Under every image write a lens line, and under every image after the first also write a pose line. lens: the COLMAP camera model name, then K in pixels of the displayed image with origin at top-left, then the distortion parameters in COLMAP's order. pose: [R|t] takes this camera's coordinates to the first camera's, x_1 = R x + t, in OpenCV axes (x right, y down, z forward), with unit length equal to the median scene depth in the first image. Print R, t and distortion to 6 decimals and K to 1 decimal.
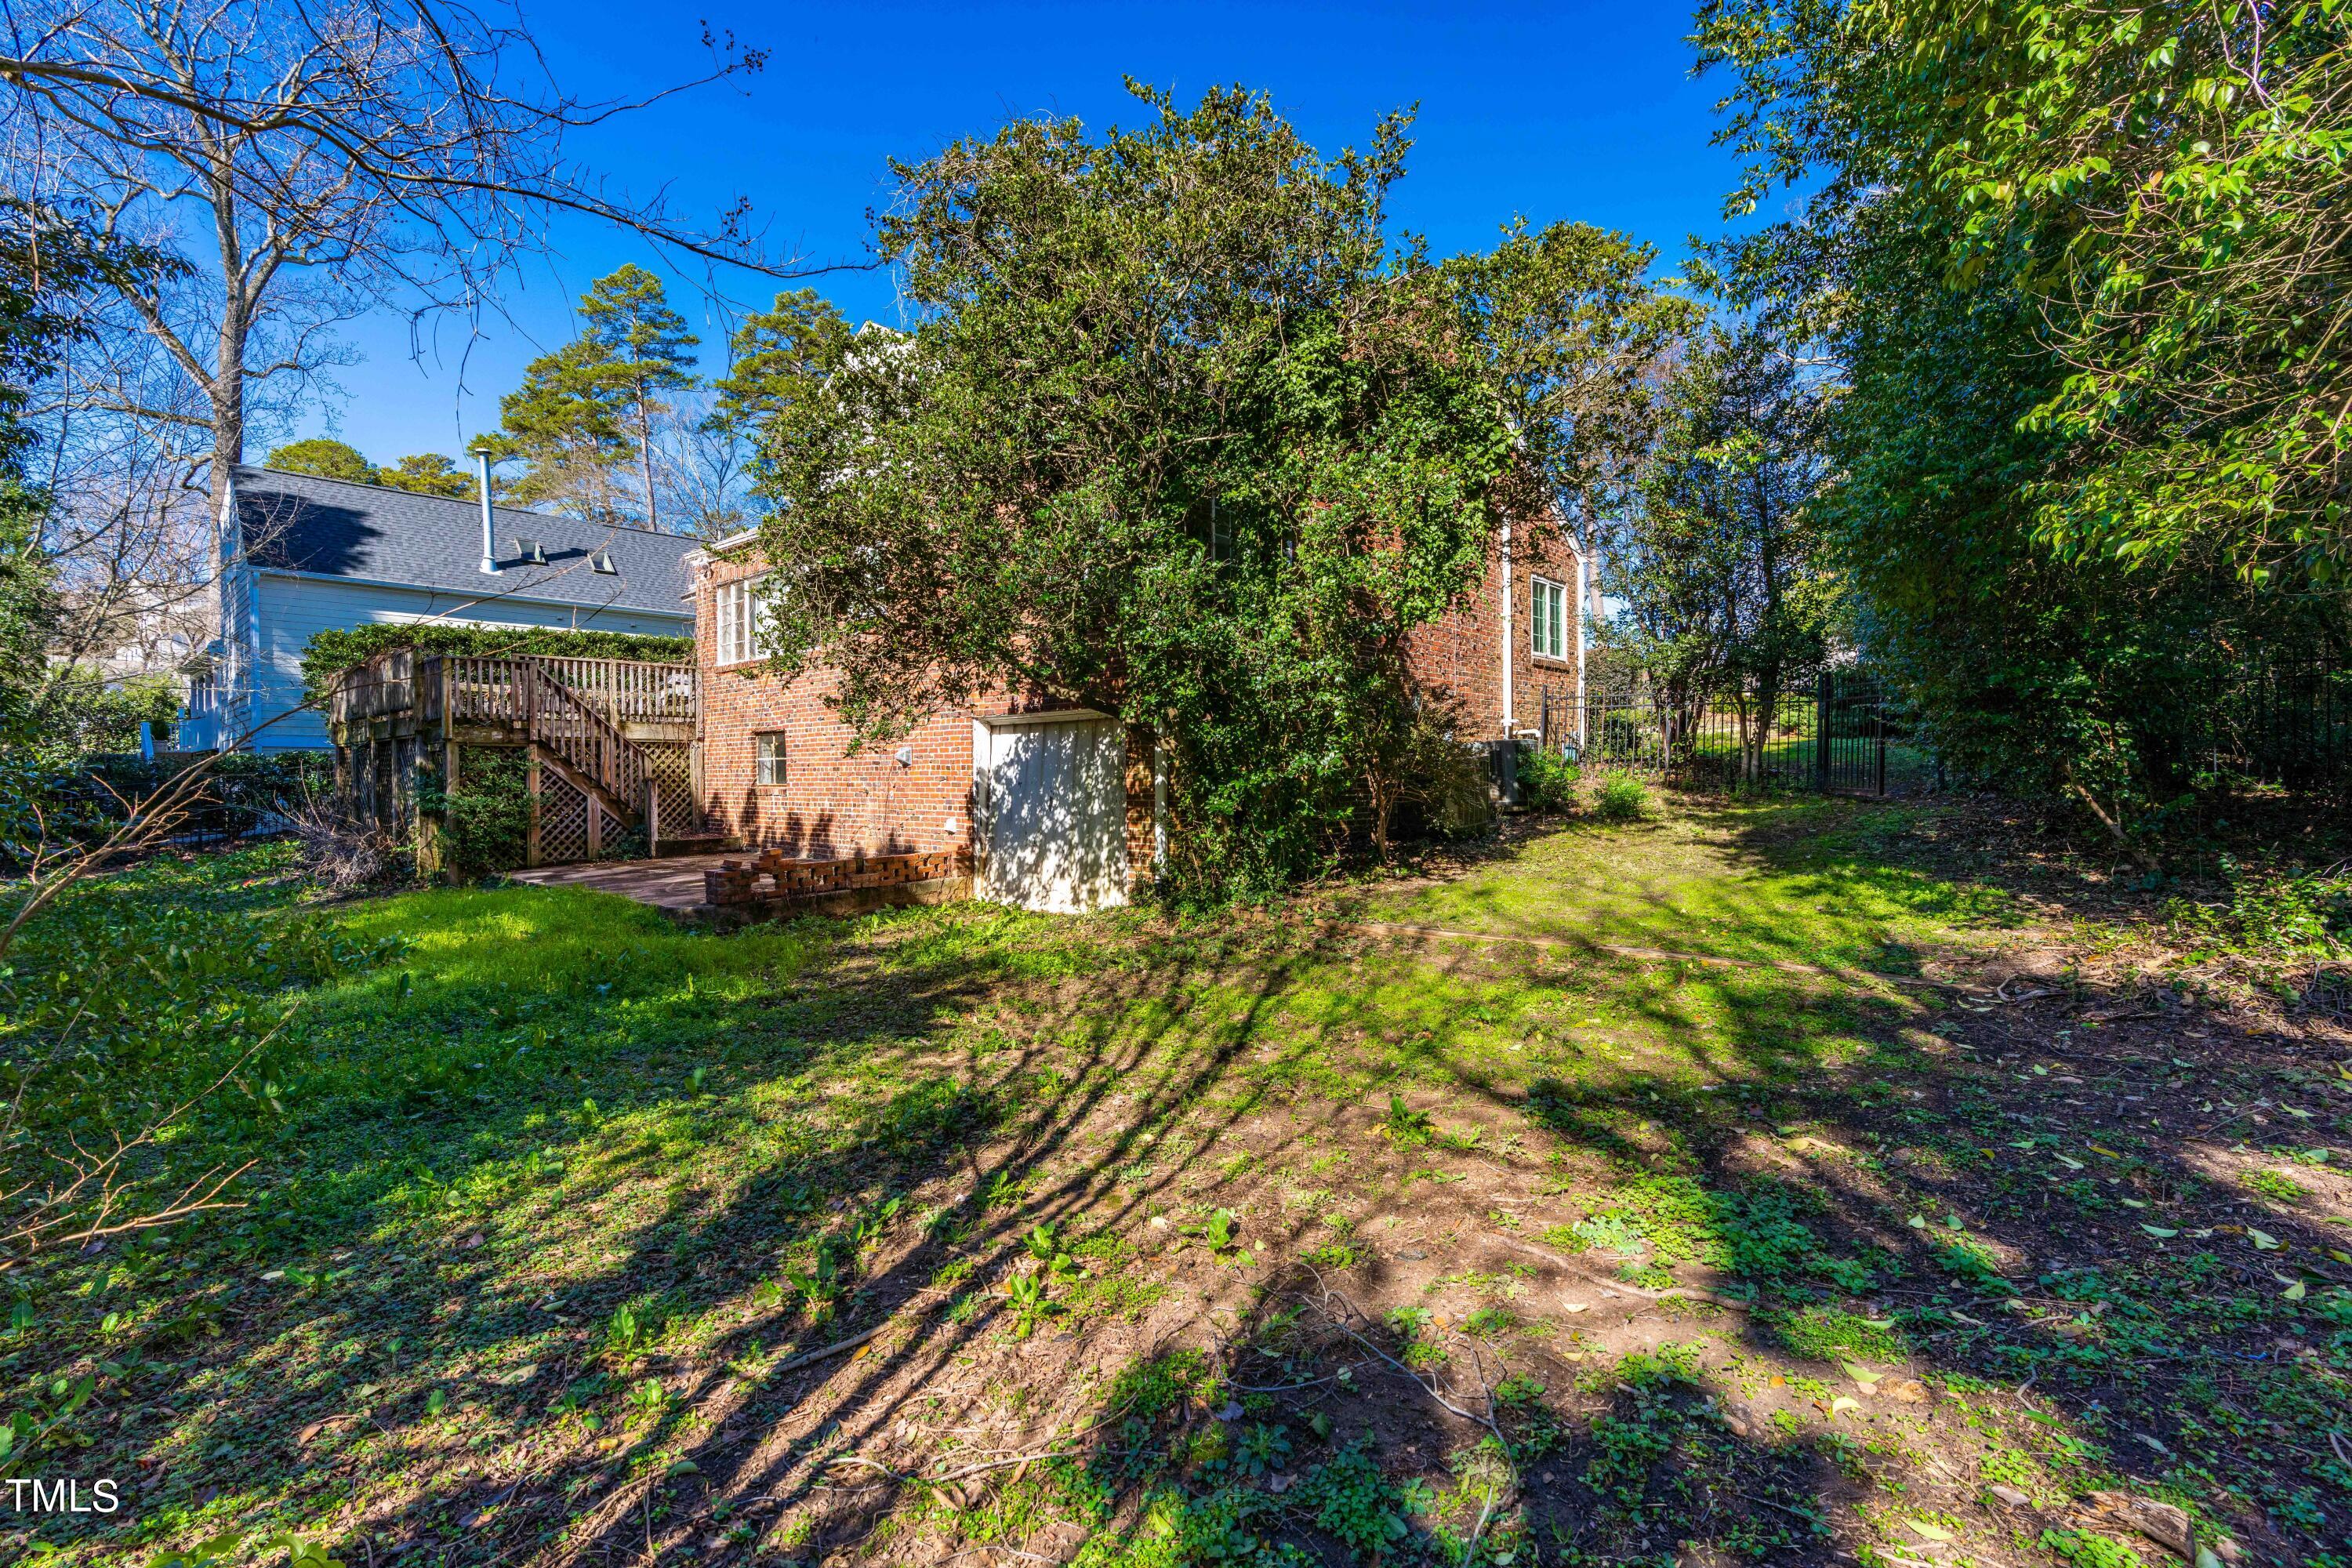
lens RADIAL K [[1075.4, 0, 1196.9], [0, 1075.4, 781.6], [0, 0, 1]] dist [-0.021704, 0.004150]
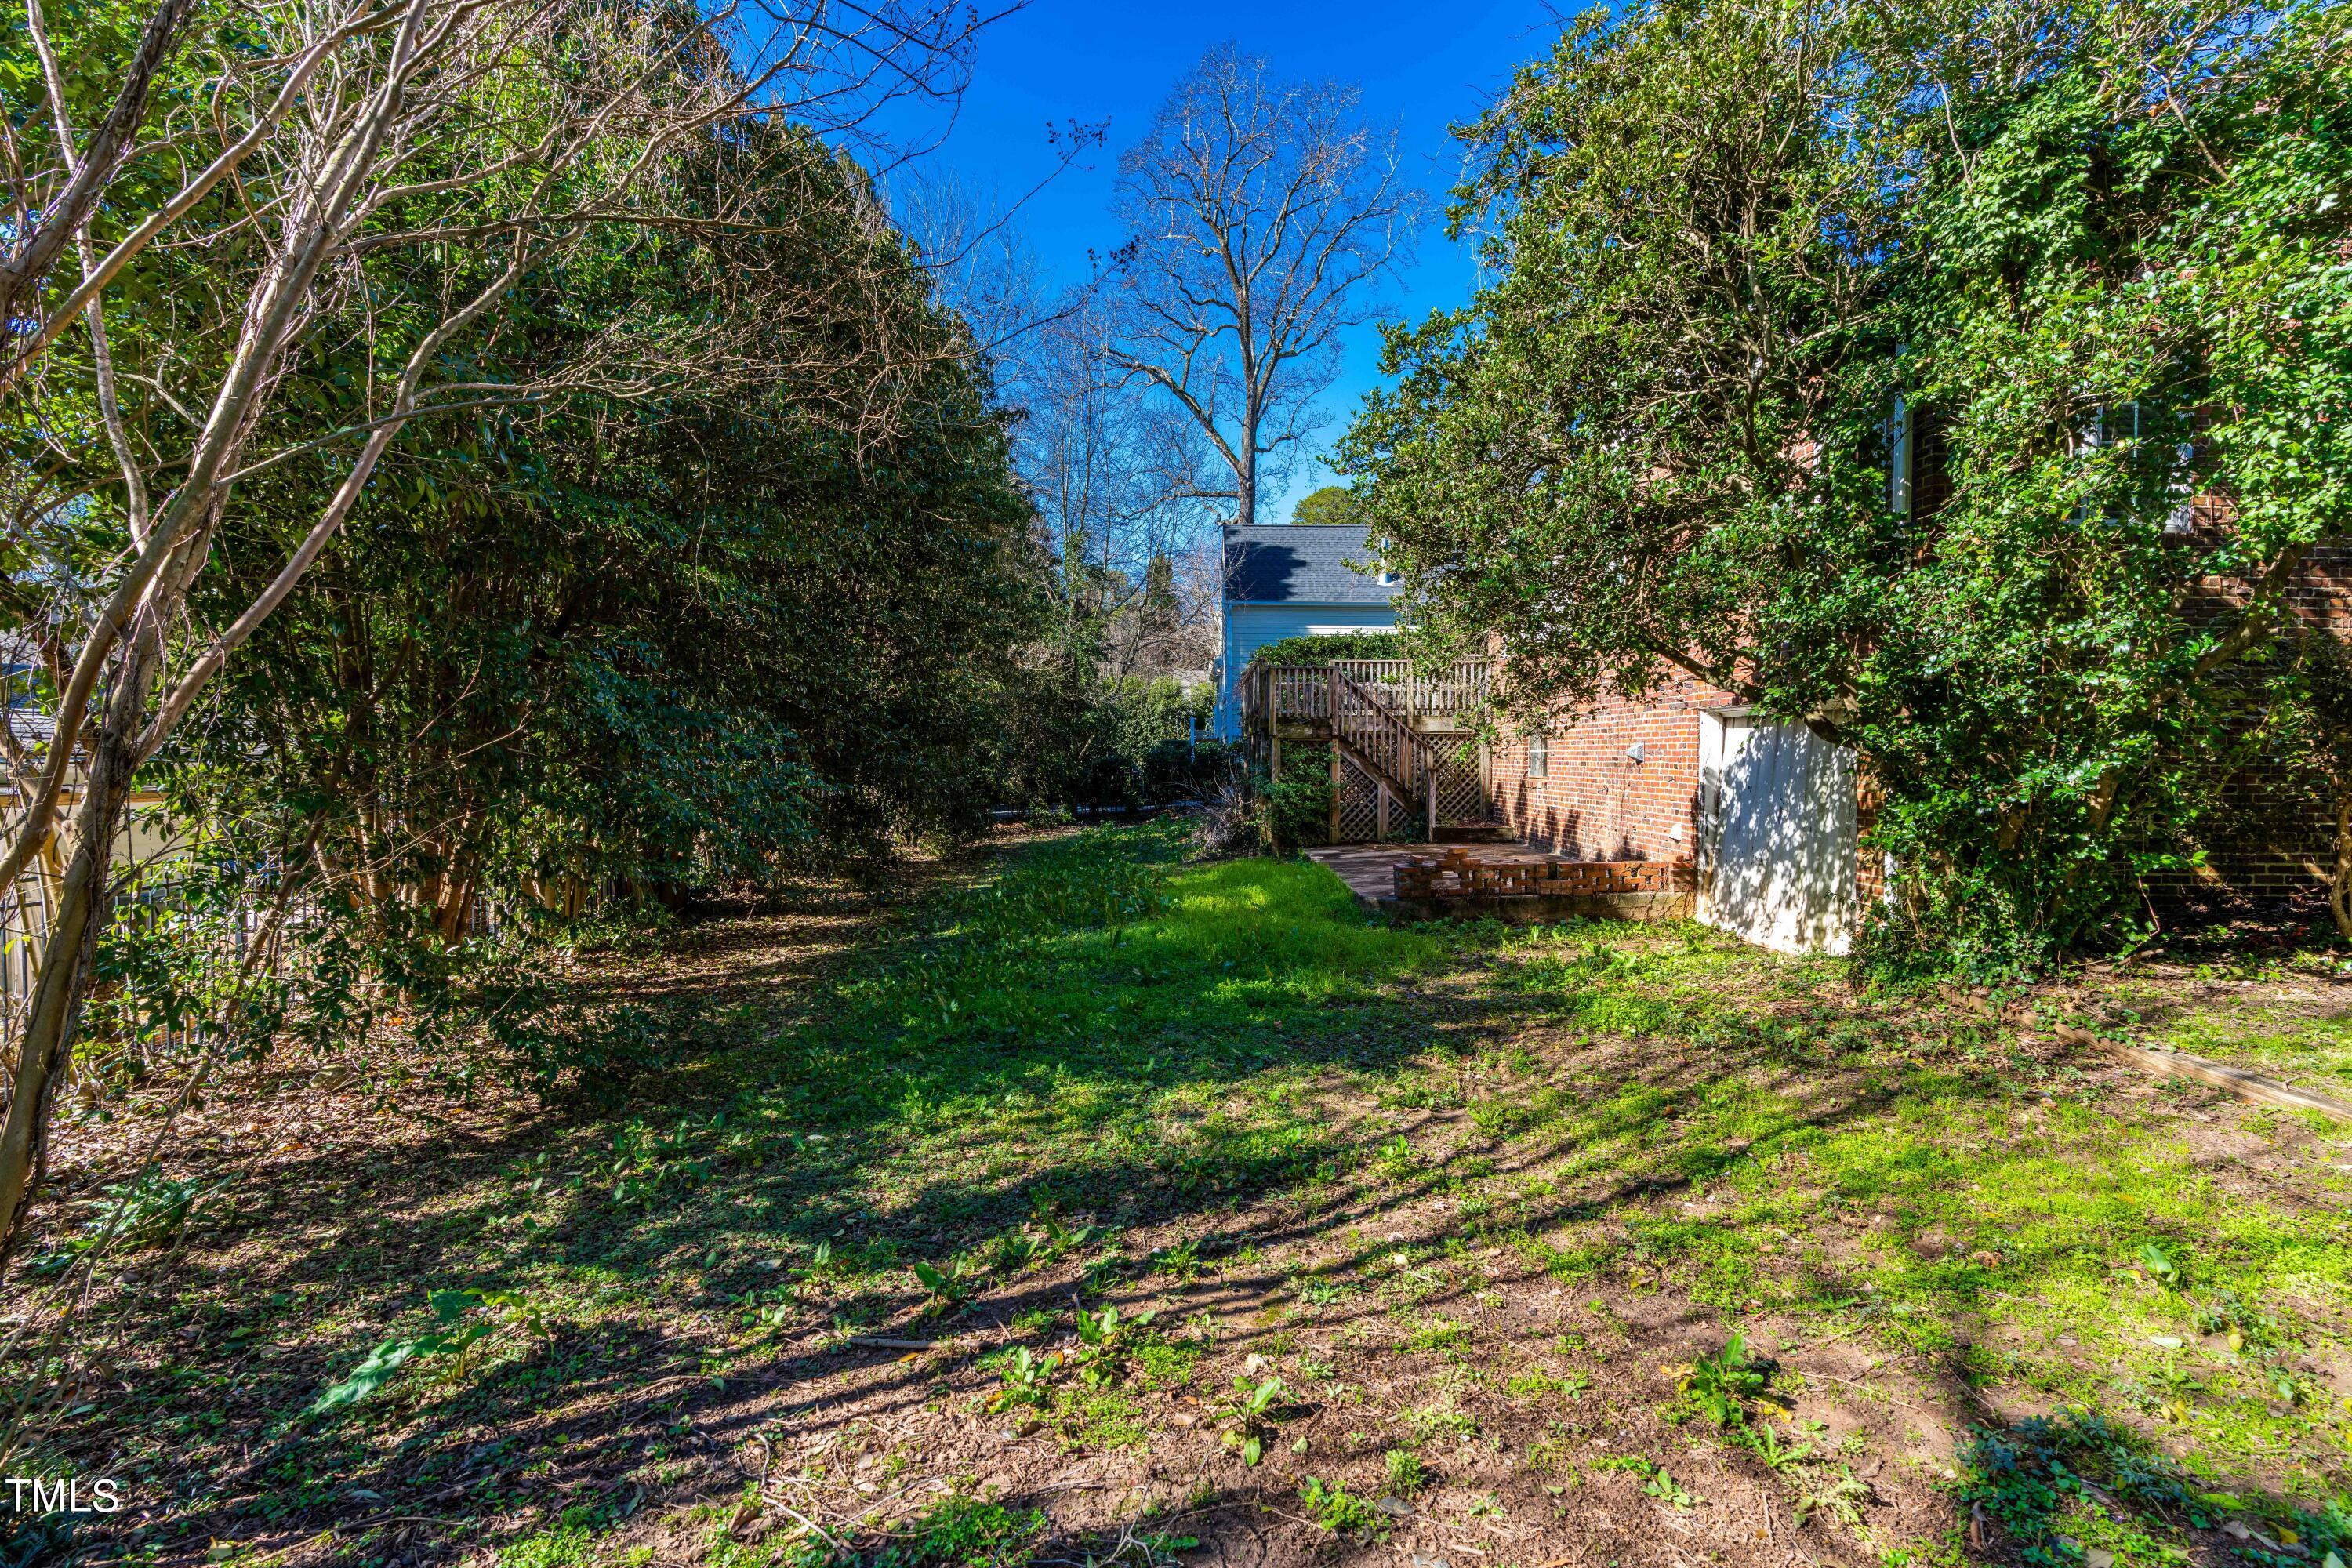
lens RADIAL K [[1075.4, 0, 1182.8], [0, 1075.4, 779.0], [0, 0, 1]] dist [-0.021704, 0.004150]
pose [[0.655725, 0.025506, -0.754569, 0.170540], [-0.011265, 0.999648, 0.024001, -0.020004], [0.754916, -0.007238, 0.655782, 0.128776]]
